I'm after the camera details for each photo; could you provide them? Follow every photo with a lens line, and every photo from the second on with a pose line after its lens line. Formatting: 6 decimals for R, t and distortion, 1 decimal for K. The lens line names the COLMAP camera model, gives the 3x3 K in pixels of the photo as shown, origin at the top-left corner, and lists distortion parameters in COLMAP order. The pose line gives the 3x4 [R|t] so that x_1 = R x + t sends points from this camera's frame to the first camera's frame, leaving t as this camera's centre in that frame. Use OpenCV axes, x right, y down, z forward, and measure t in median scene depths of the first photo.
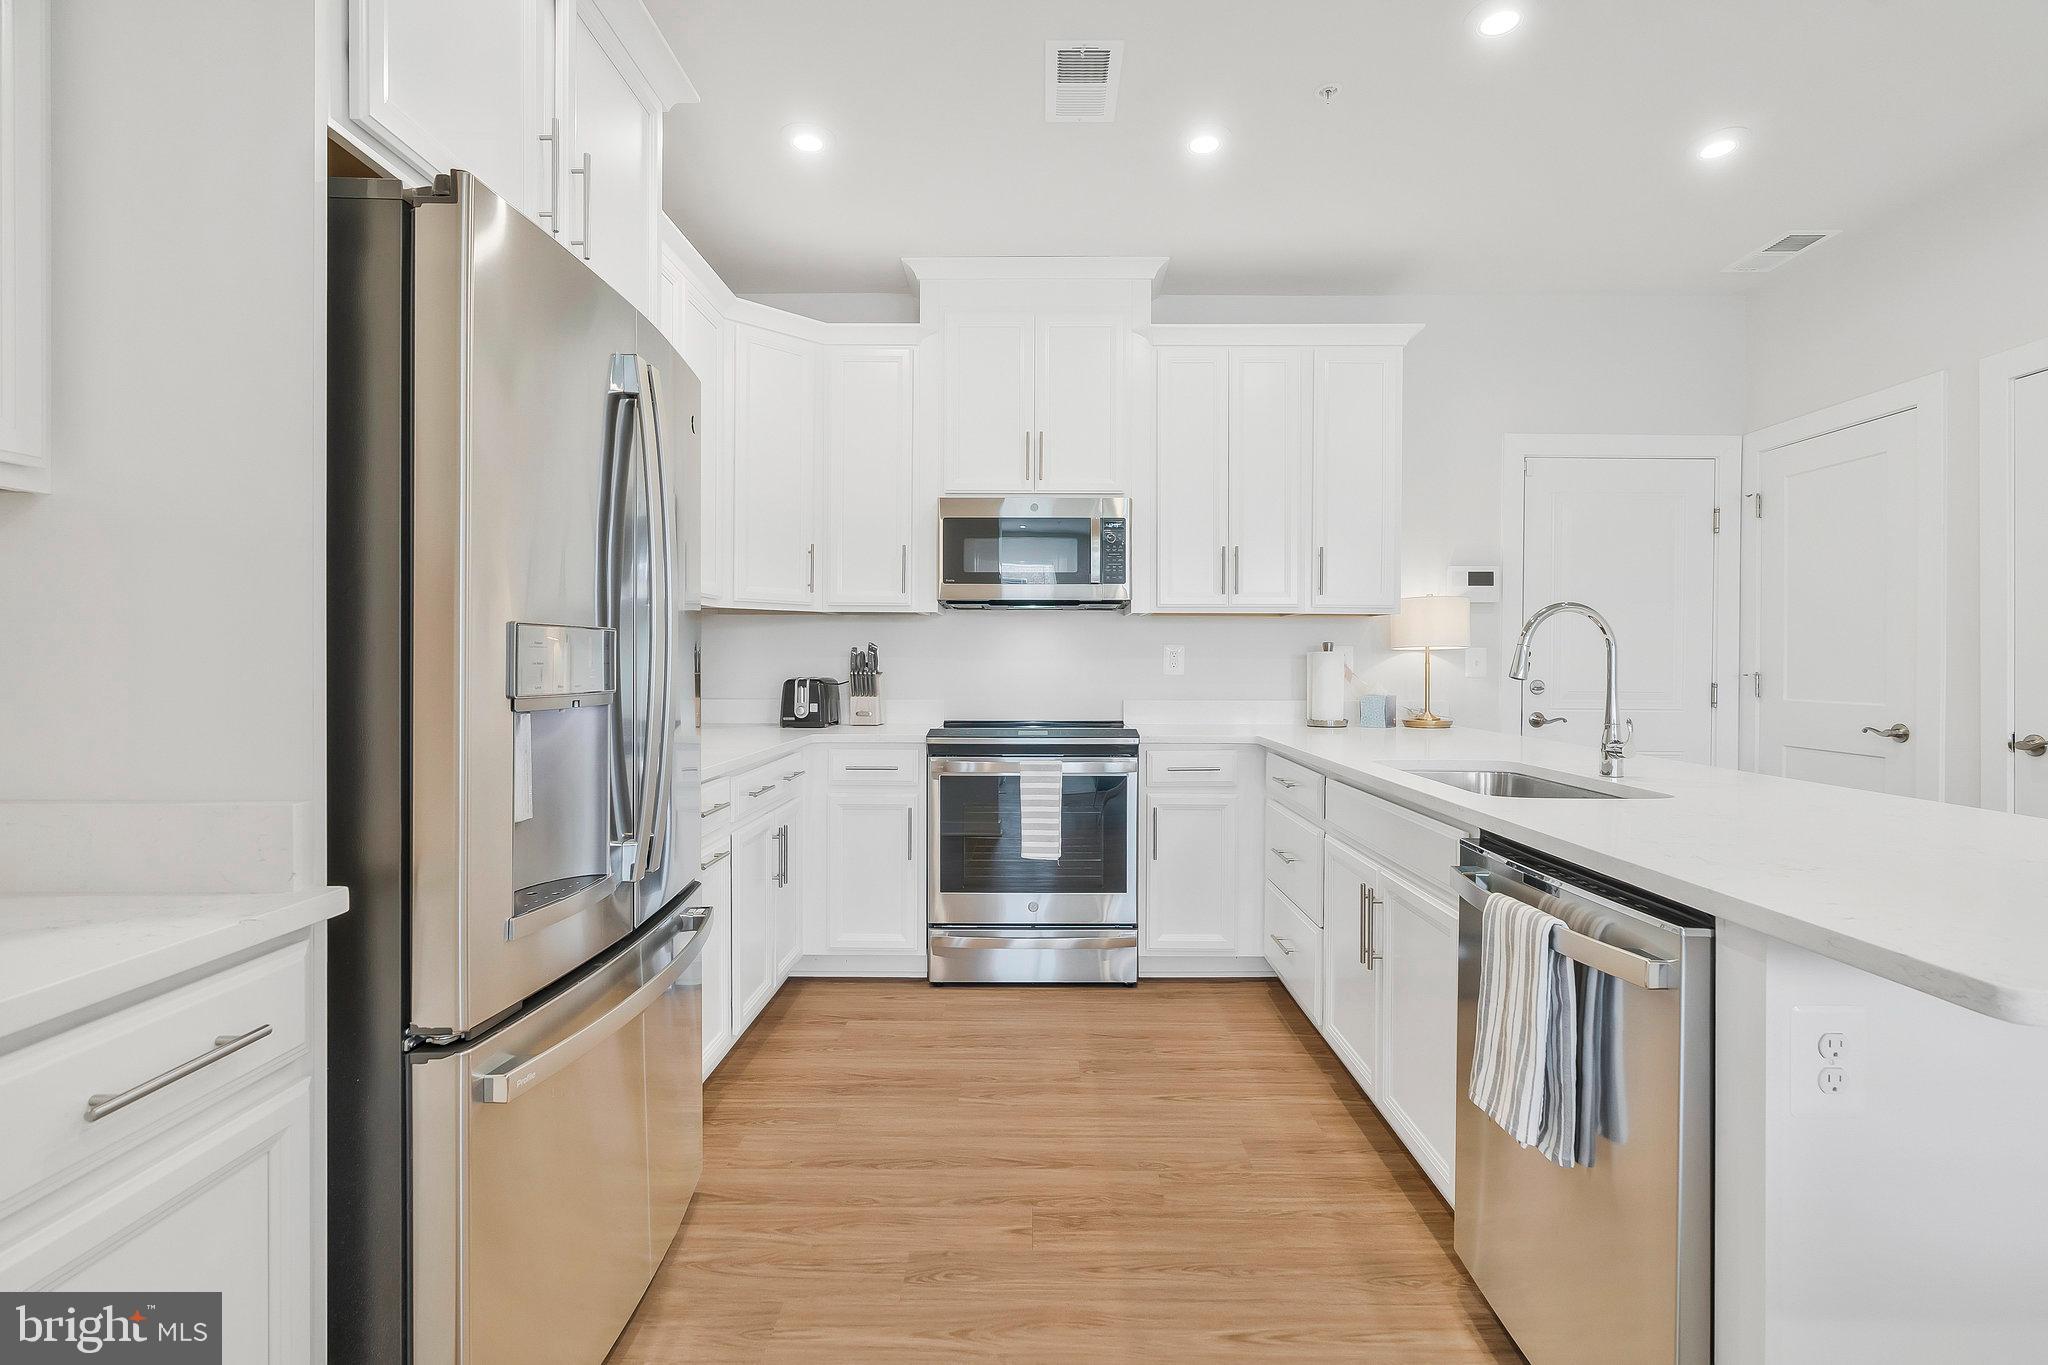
lens RADIAL K [[955.4, 0, 1036.0], [0, 955.4, 644.1], [0, 0, 1]] dist [-0.001281, -0.000399]
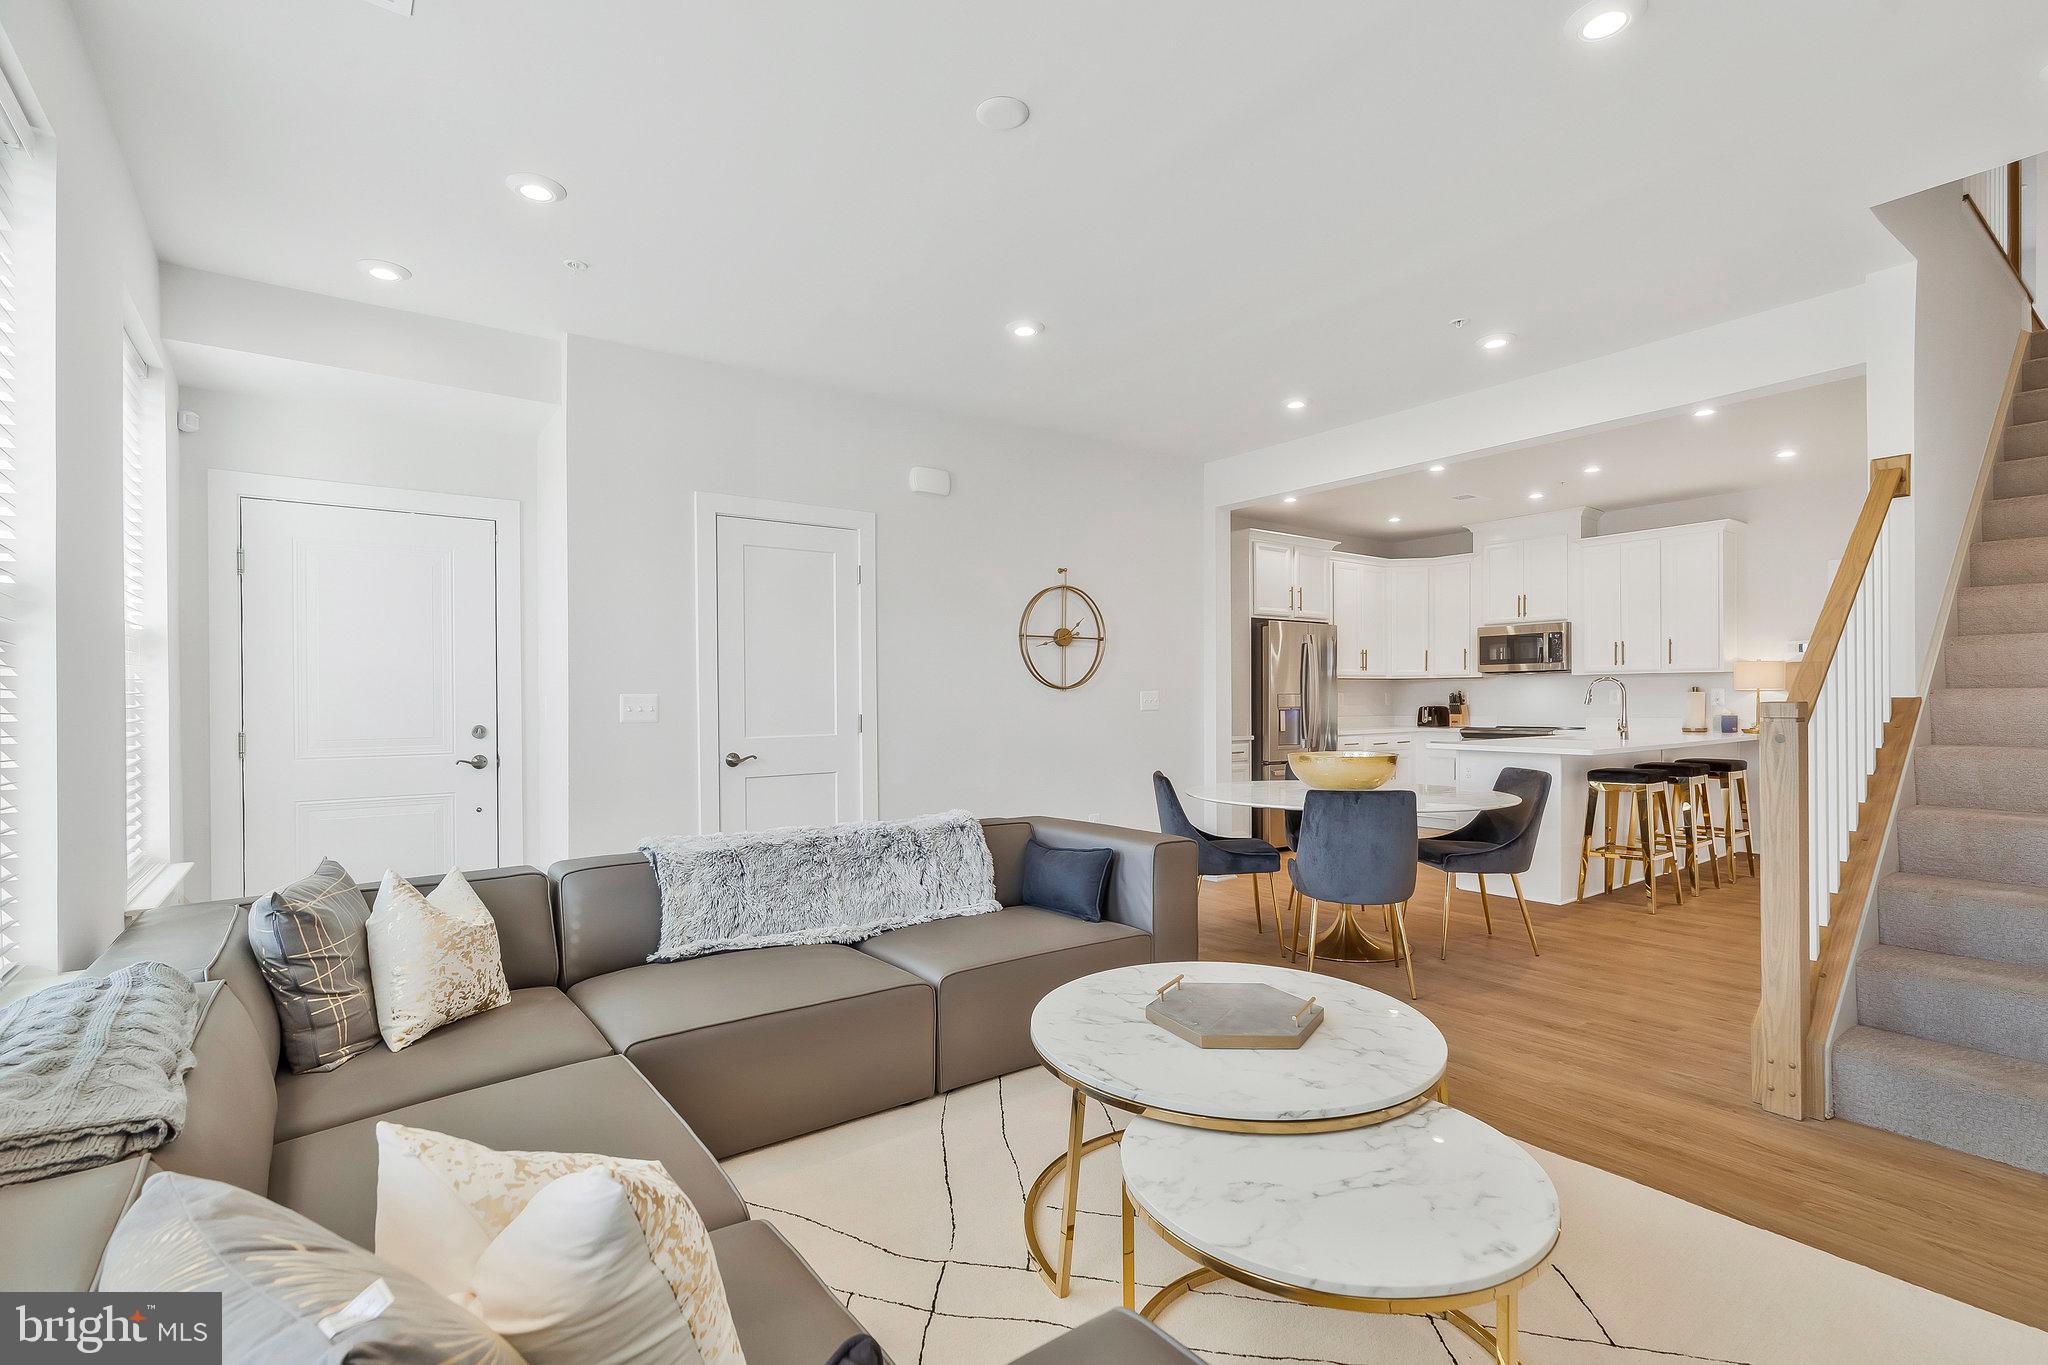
lens RADIAL K [[928.6, 0, 1039.9], [0, 928.6, 686.9], [0, 0, 1]] dist [-0.000193, 0.000420]
pose [[0.603170, -0.018319, -0.797402, 1.042604], [0.022180, 0.999735, -0.006189, -0.020720], [0.797304, -0.013954, 0.603417, -1.202807]]
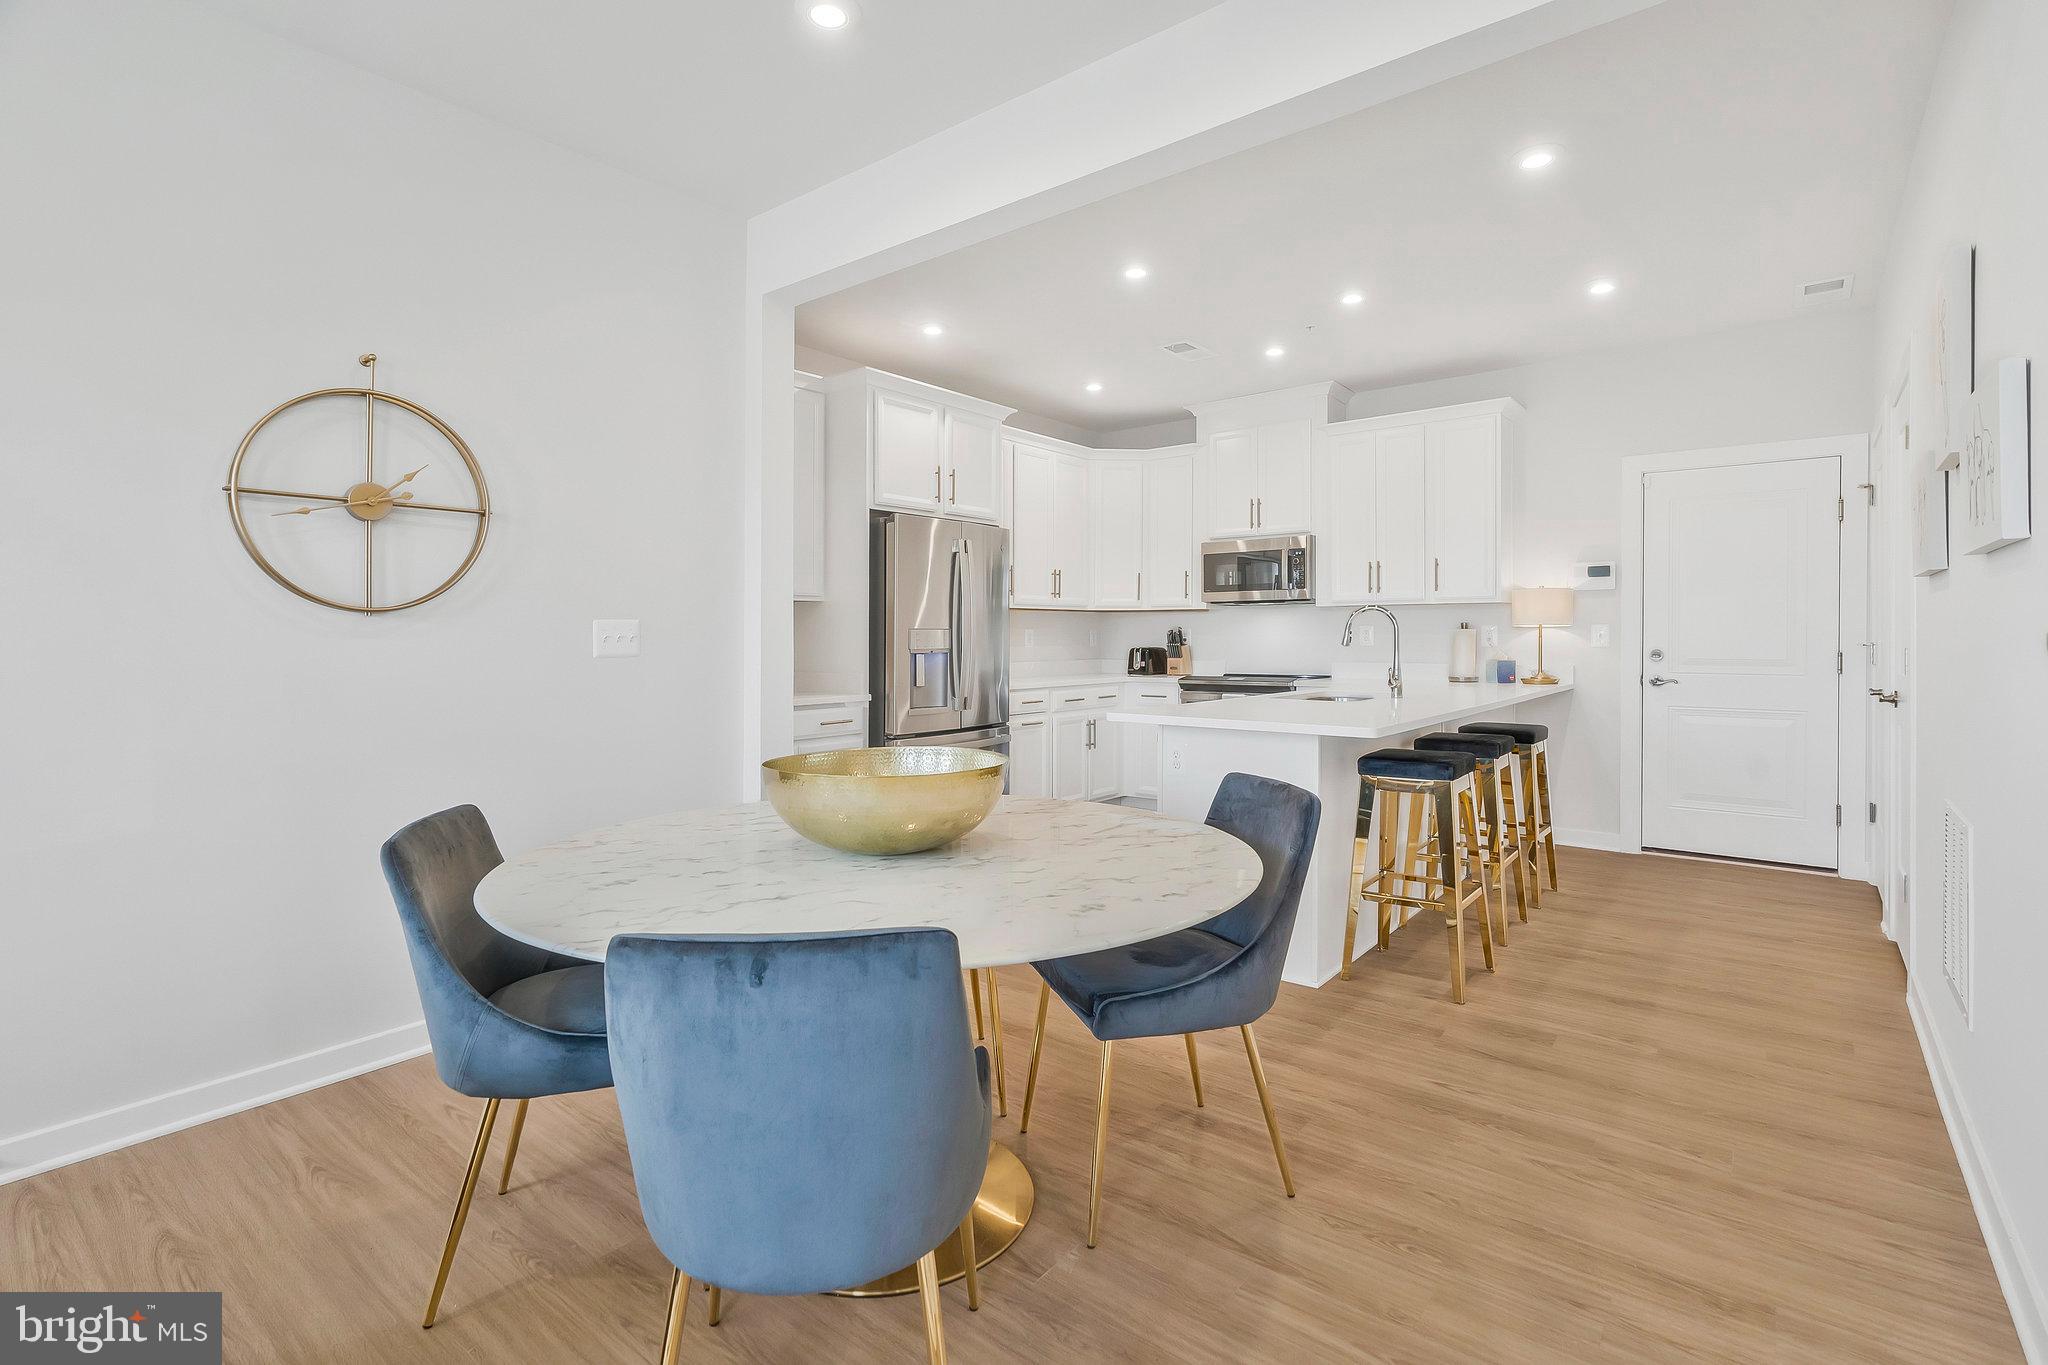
lens RADIAL K [[955.4, 0, 1036.0], [0, 955.4, 644.1], [0, 0, 1]] dist [-0.001281, -0.000399]
pose [[0.786179, -0.003357, -0.617990, 0.722071], [0.017851, 0.999691, 0.017278, -0.006118], [0.617741, -0.024615, 0.785996, -0.545158]]
